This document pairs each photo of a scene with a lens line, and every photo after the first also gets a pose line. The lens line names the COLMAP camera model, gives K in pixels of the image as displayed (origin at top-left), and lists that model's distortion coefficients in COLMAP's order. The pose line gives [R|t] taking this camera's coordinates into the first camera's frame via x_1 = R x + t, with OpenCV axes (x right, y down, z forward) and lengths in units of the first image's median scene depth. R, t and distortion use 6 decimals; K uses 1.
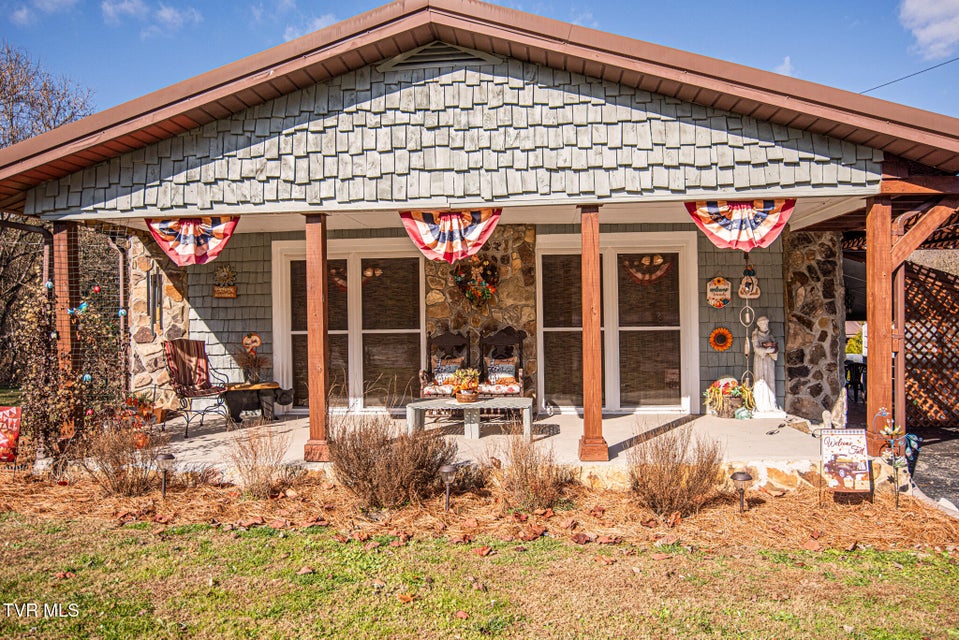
lens RADIAL K [[682.2, 0, 483.0], [0, 682.2, 323.0], [0, 0, 1]] dist [-0.029412, 0.000650]
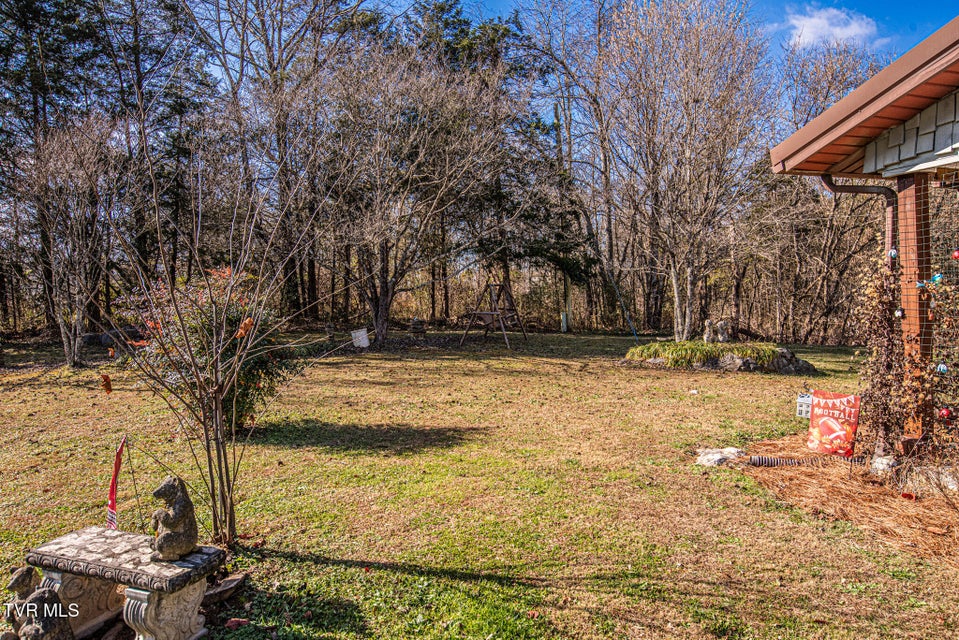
lens RADIAL K [[613.8, 0, 482.2], [0, 613.8, 321.7], [0, 0, 1]] dist [-0.038926, -0.000294]
pose [[0.412151, 0.031047, -0.910586, -0.168424], [0.020103, 0.998866, 0.043156, -0.014252], [0.910894, -0.036093, 0.411059, 0.221965]]
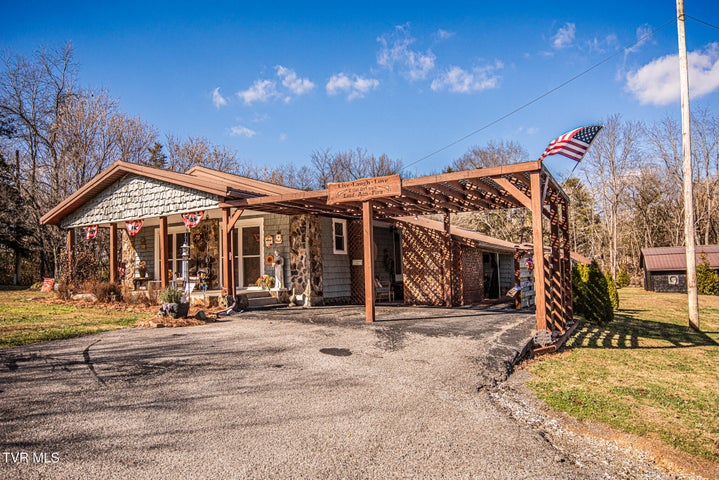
lens RADIAL K [[460.2, 0, 359.1], [0, 460.2, 236.8], [0, 0, 1]] dist [-0.038926, -0.000294]
pose [[0.897690, -0.037752, -0.439007, 1.837794], [0.008792, 0.997659, -0.067816, 0.075170], [0.440539, 0.057018, 0.895921, -0.497588]]
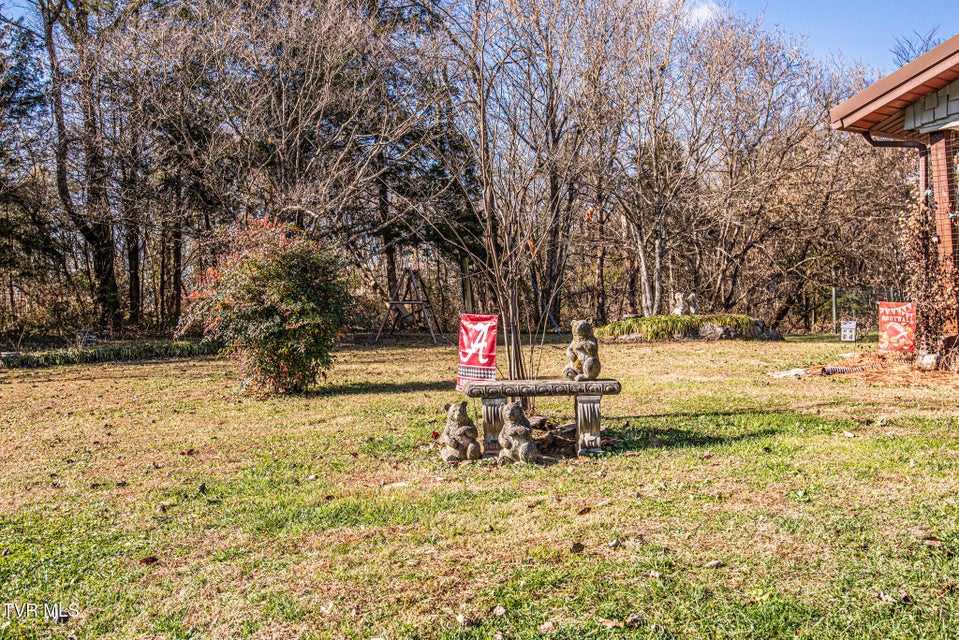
lens RADIAL K [[828.1, 0, 481.4], [0, 828.1, 318.7], [0, 0, 1]] dist [-0.011403, -0.005356]
pose [[0.657999, -0.022979, -0.752668, -0.128904], [0.042943, 0.999053, 0.007040, 0.103940], [0.751794, -0.036954, 0.658362, -0.406458]]
